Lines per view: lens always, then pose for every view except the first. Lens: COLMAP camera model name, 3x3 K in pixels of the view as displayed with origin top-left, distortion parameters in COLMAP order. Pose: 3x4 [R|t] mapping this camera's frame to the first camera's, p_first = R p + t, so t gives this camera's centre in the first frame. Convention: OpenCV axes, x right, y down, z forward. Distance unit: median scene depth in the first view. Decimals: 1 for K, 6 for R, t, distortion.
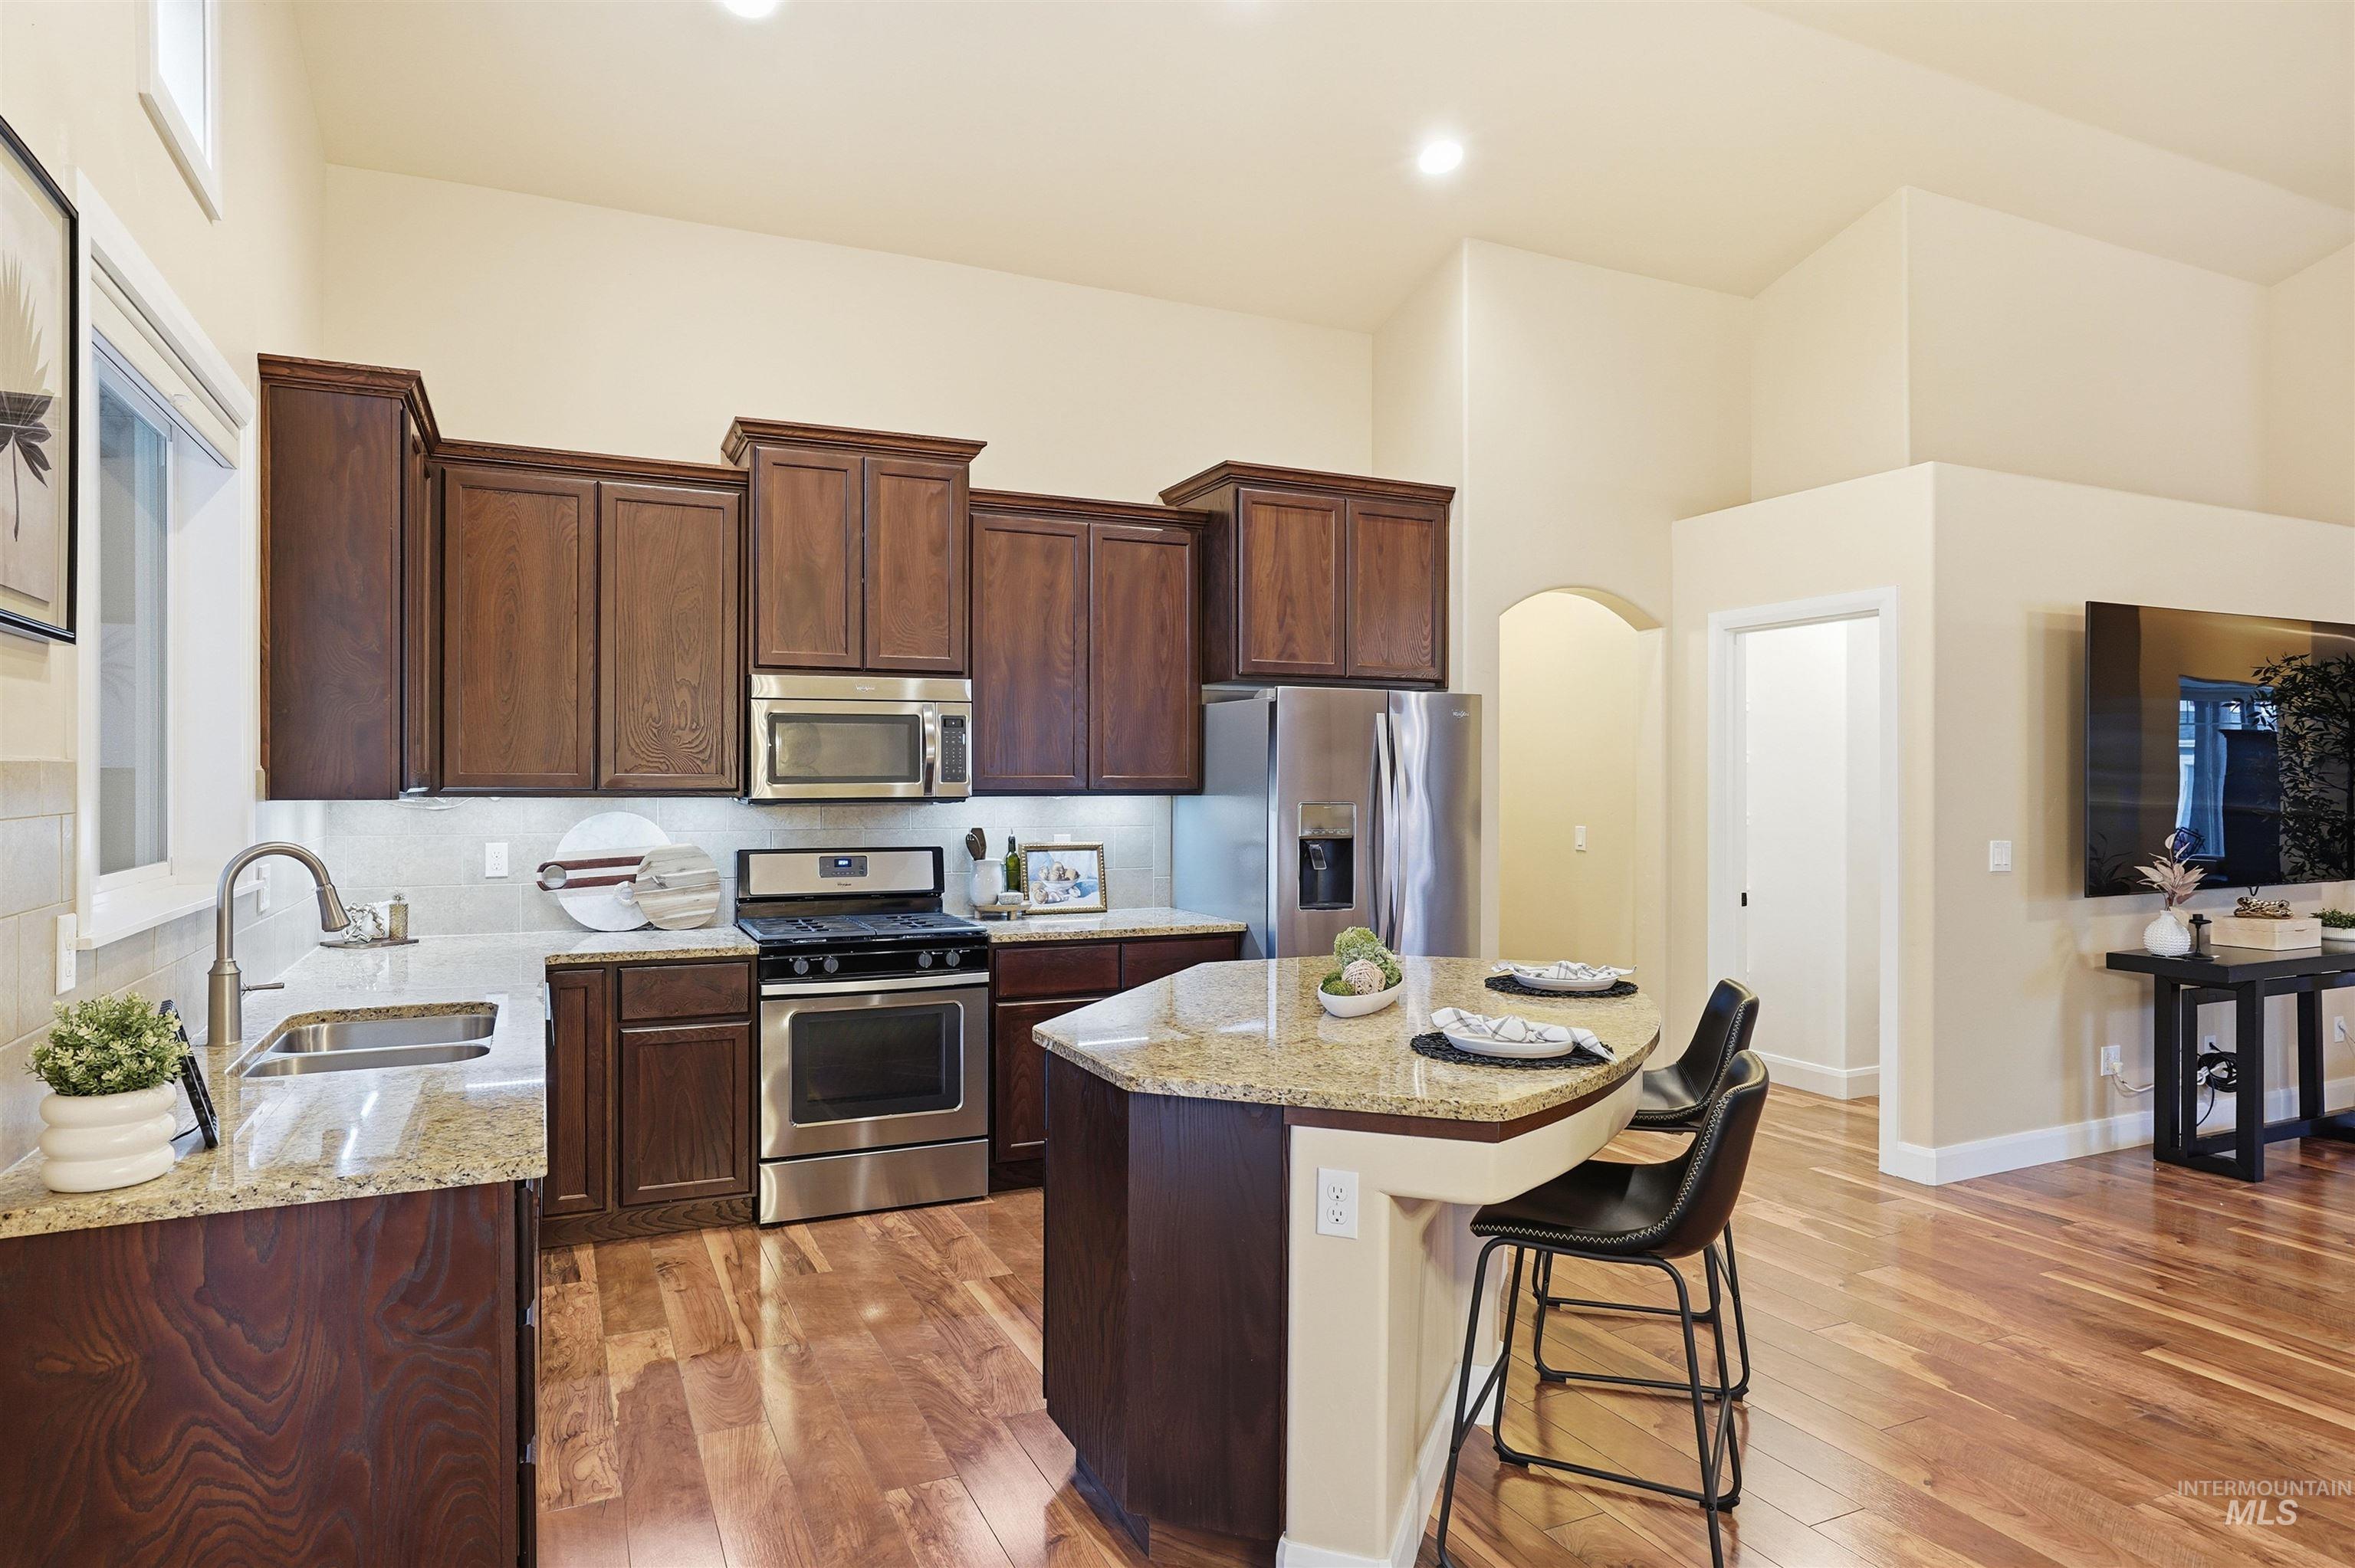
lens RADIAL K [[1350.1, 0, 1166.3], [0, 1350.1, 787.2], [0, 0, 1]] dist [-0.023241, 0.007085]
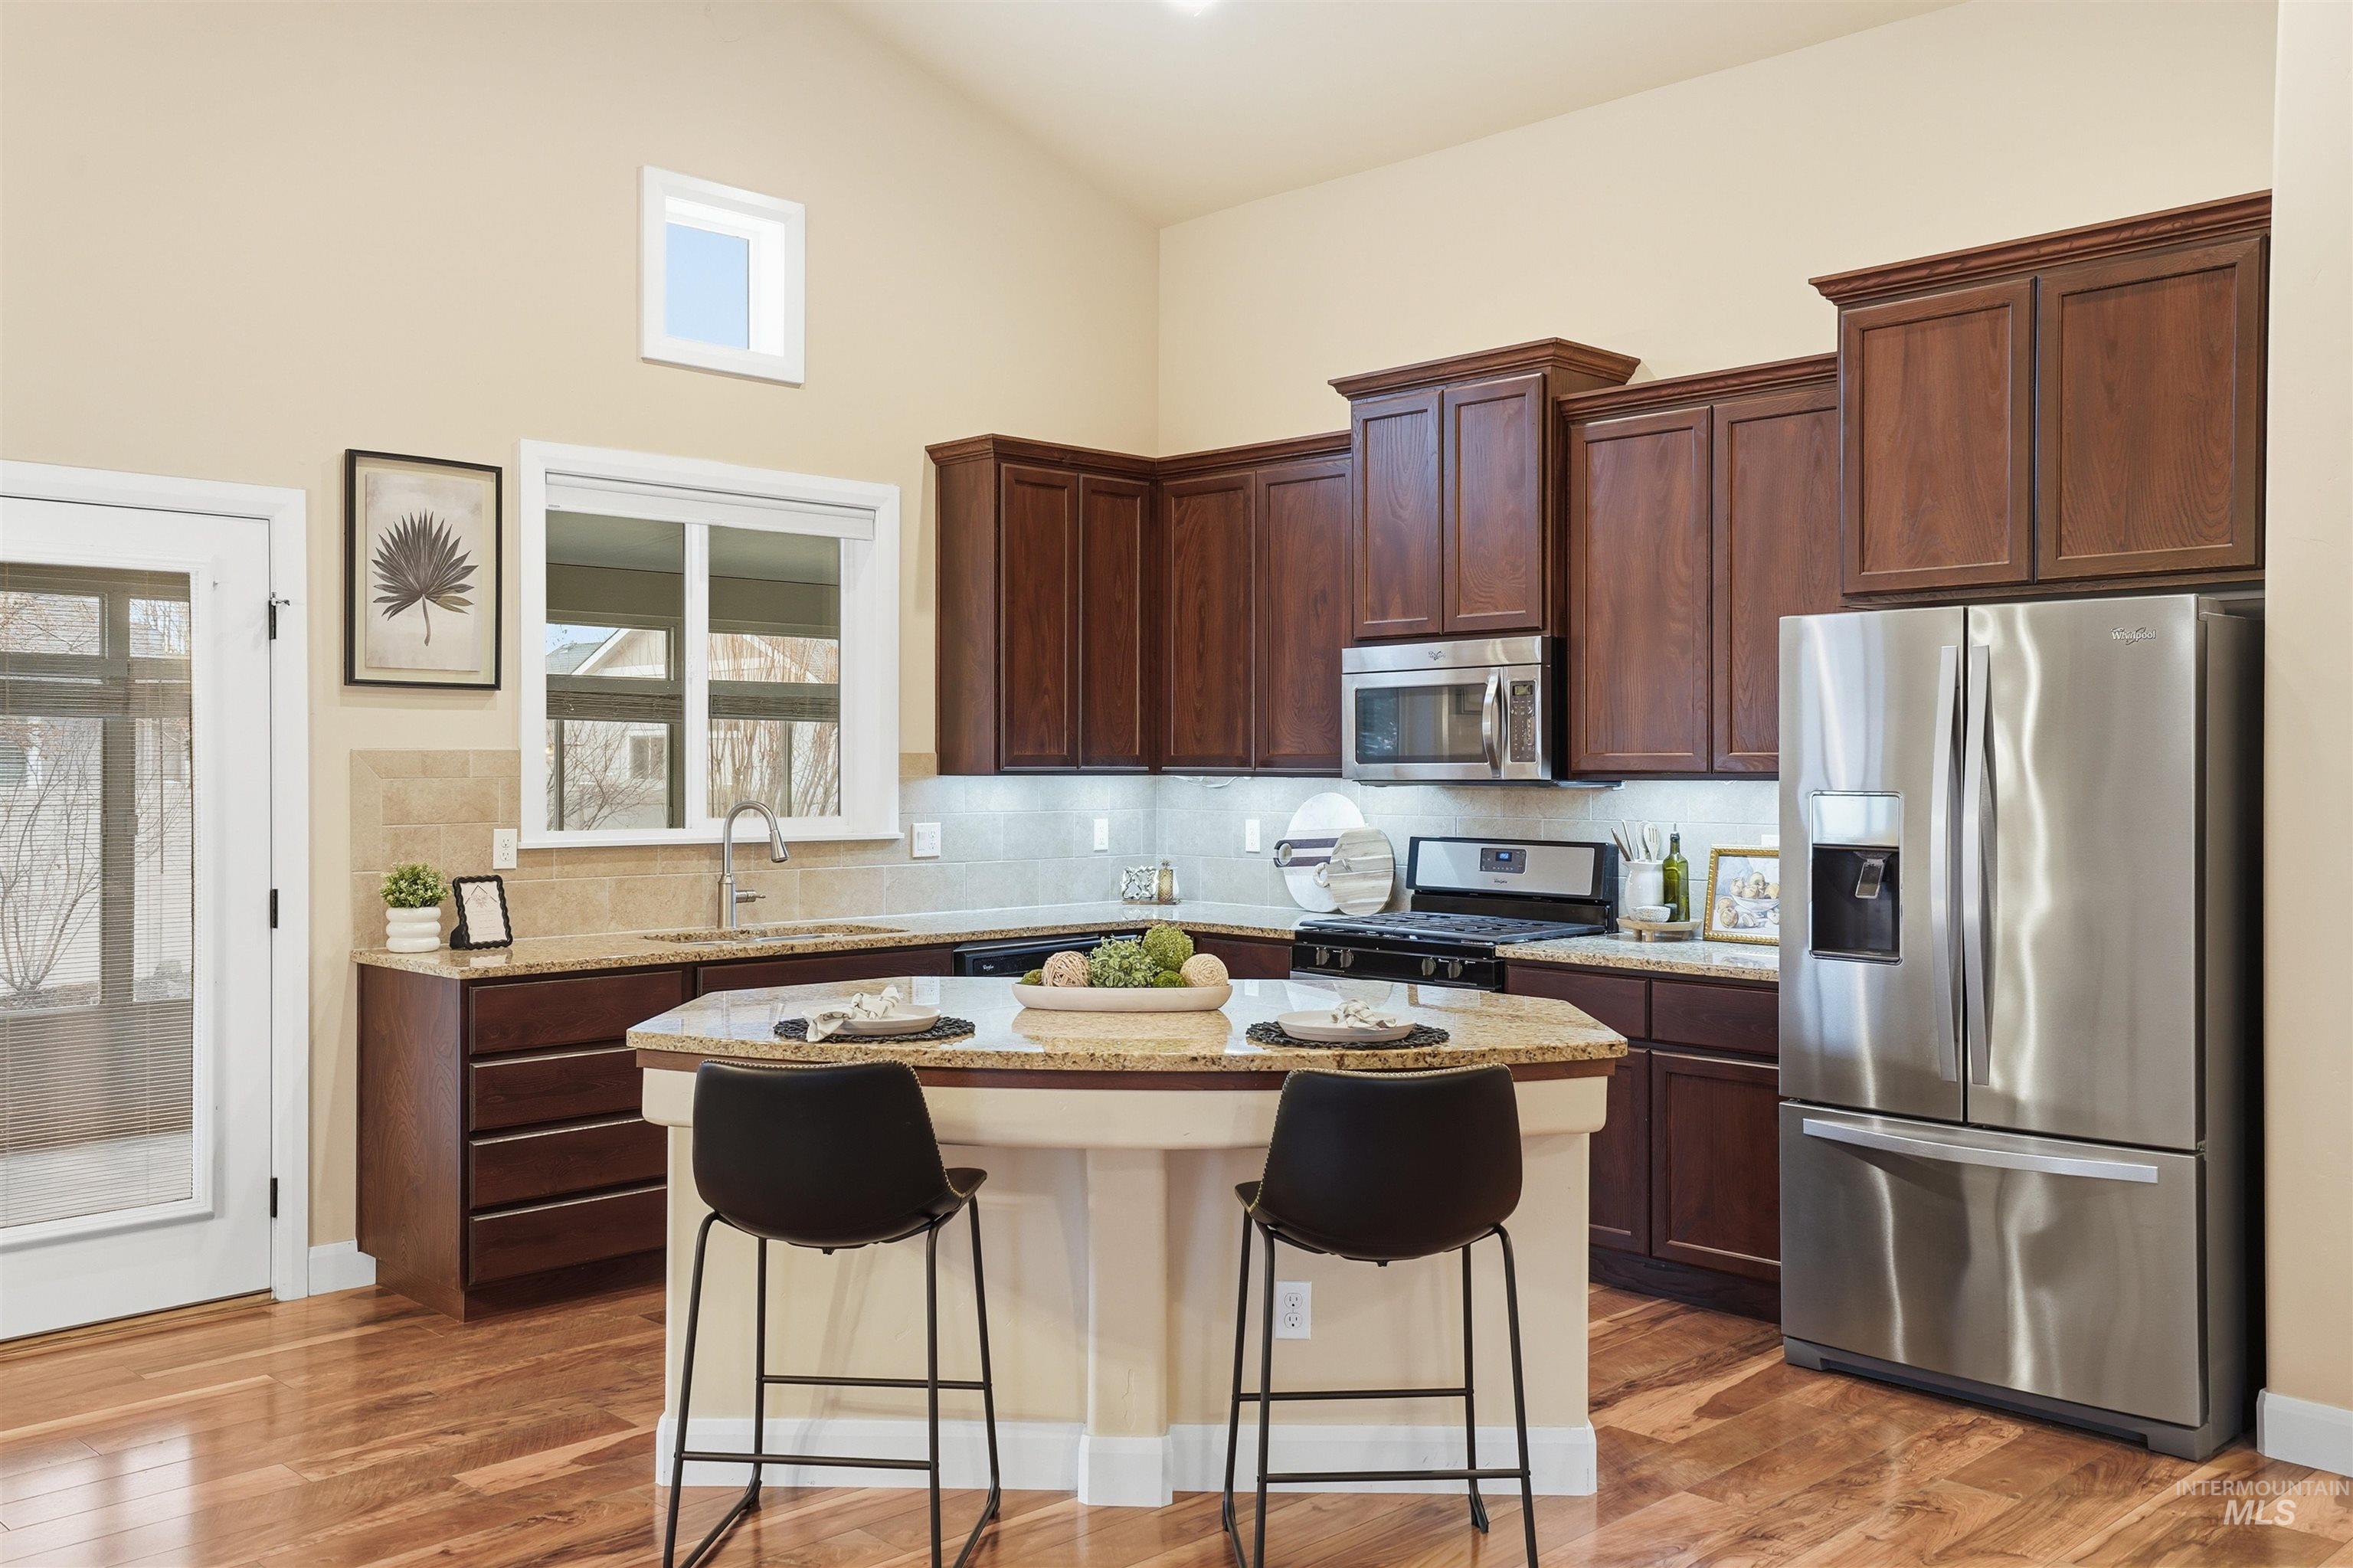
lens RADIAL K [[1985.5, 0, 1177.0], [0, 1985.5, 773.1], [0, 0, 1]] dist [0.001867, 0.007299]
pose [[0.331951, 0.002251, -0.943294, 0.912595], [-0.004105, 0.999991, 0.000942, 0.002851], [0.943288, 0.003560, 0.331957, 0.395735]]
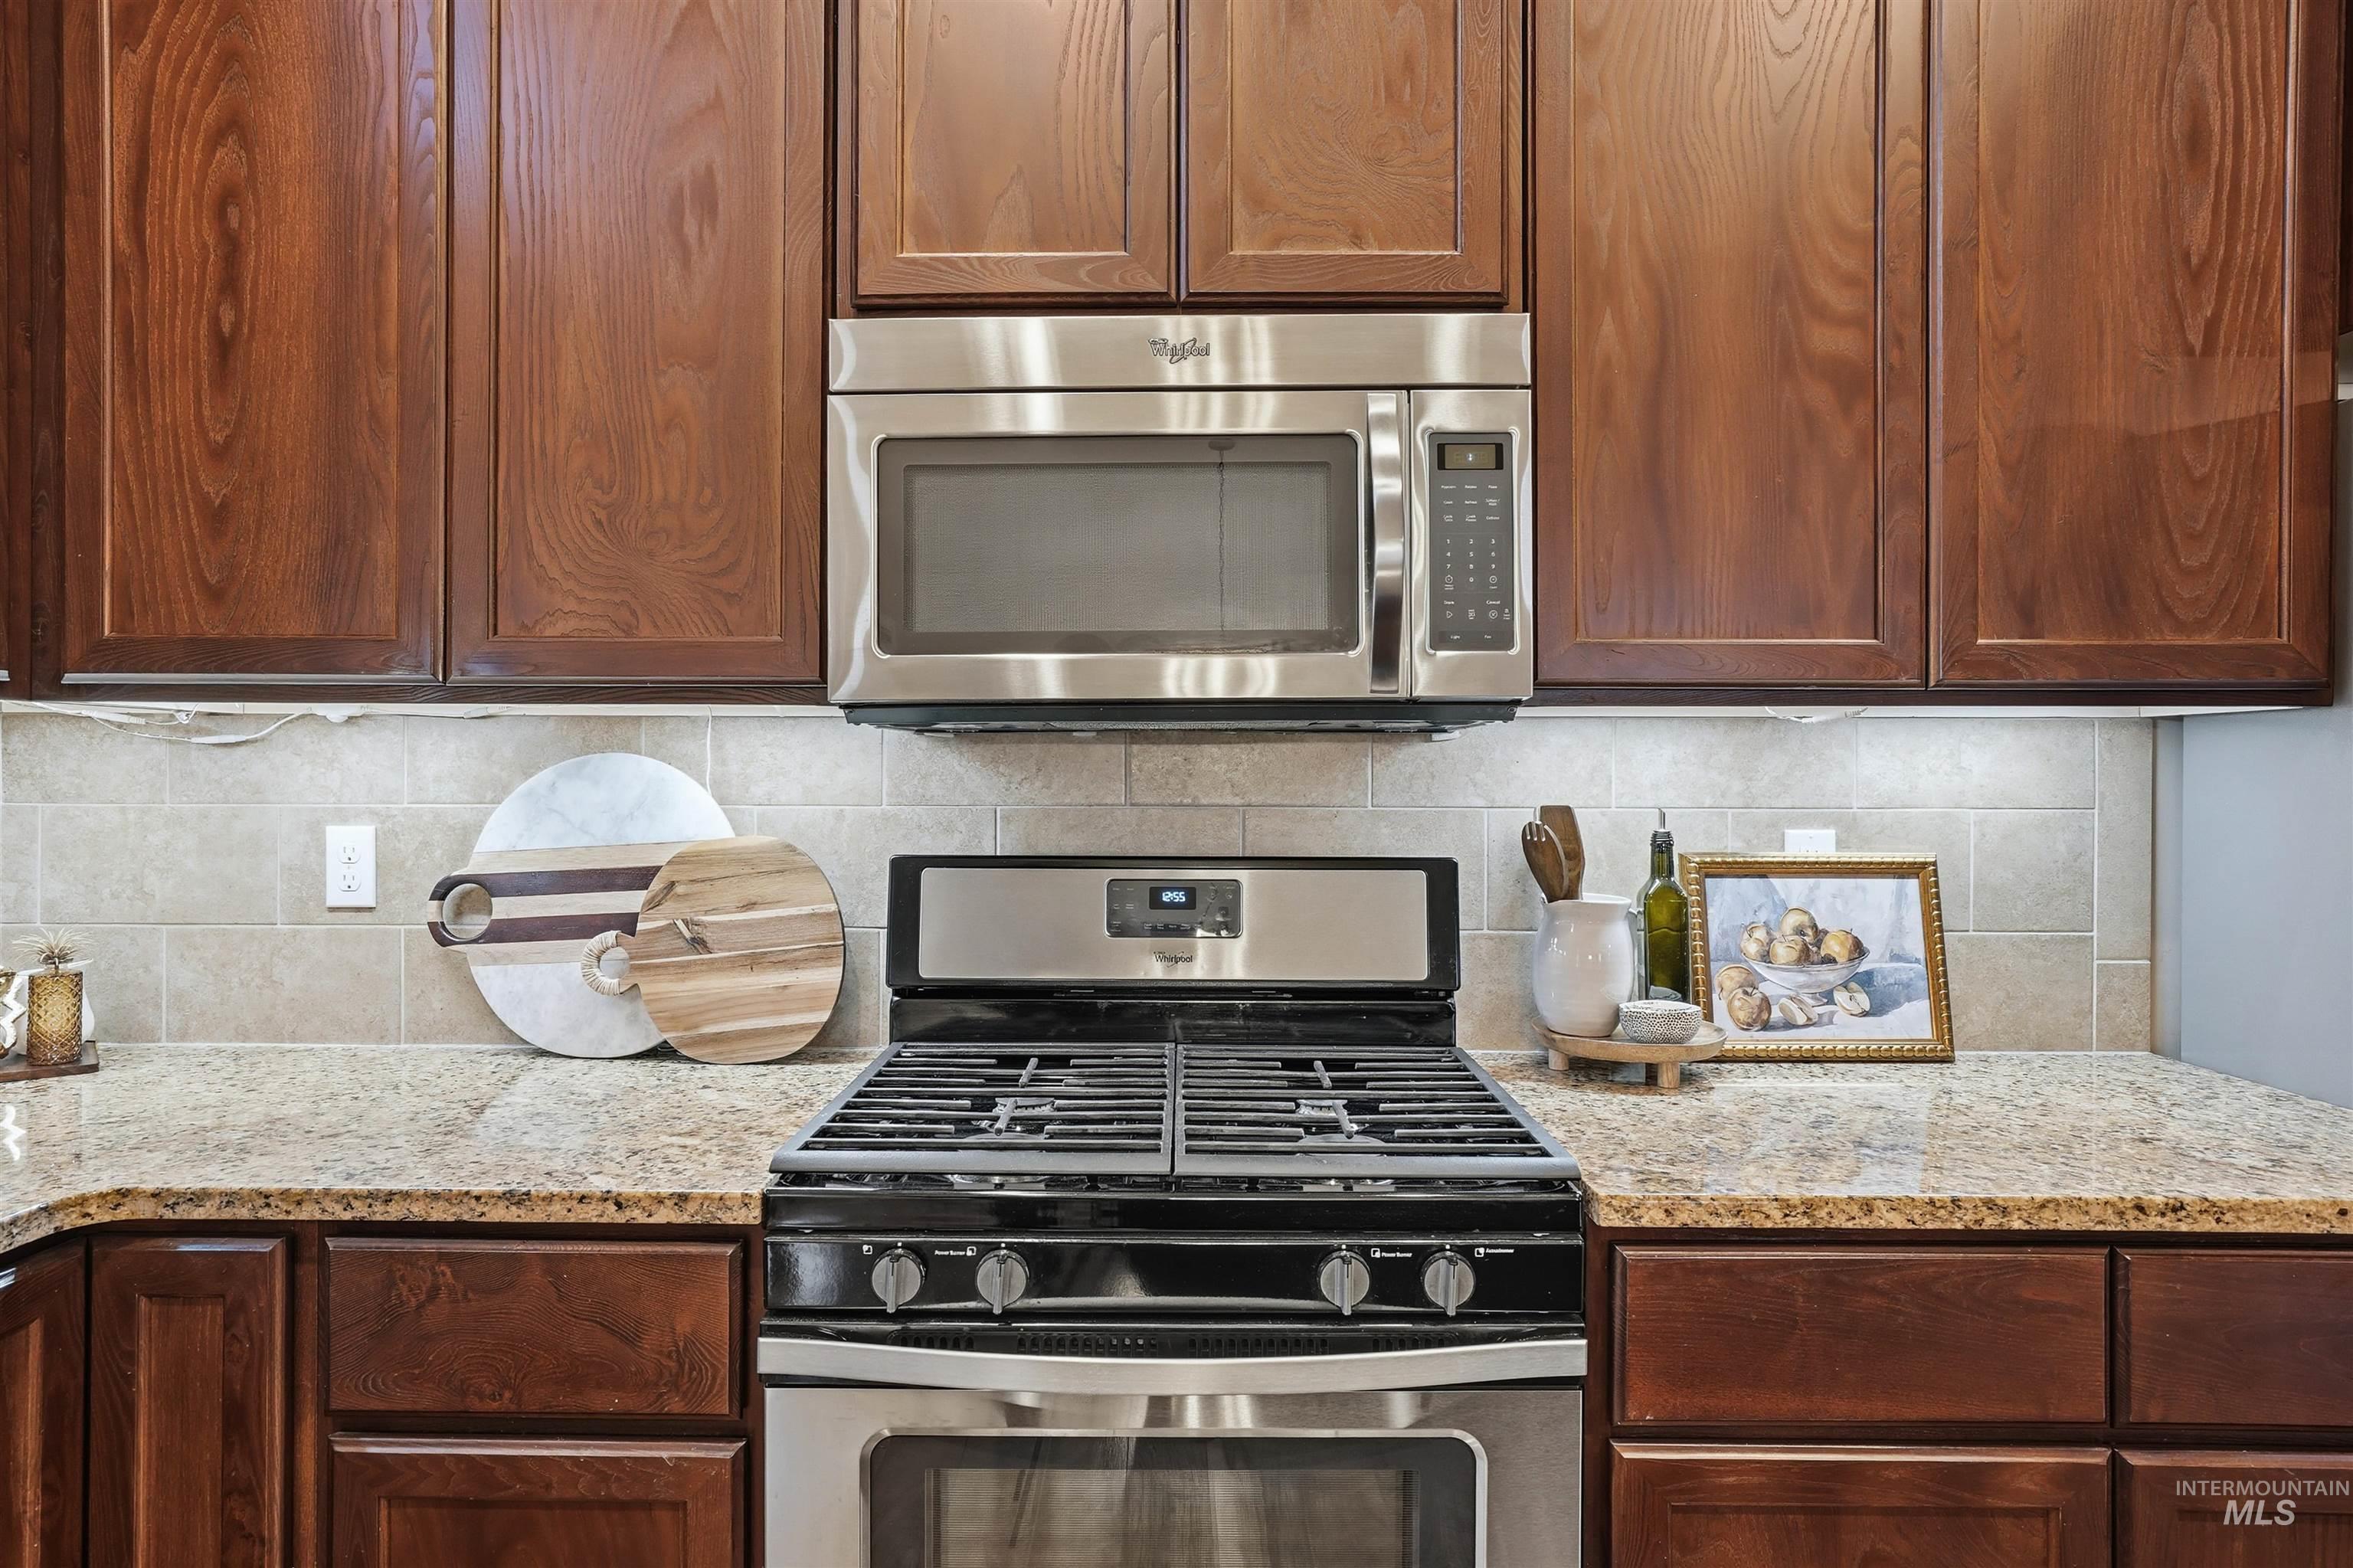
lens RADIAL K [[1349.2, 0, 1171.0], [0, 1349.2, 774.5], [0, 0, 1]] dist [-0.023241, 0.007085]
pose [[0.905458, -0.000128, -0.424437, -0.089219], [-0.002317, 0.999984, -0.005245, 0.025765], [0.424430, 0.005732, 0.905443, 0.692128]]
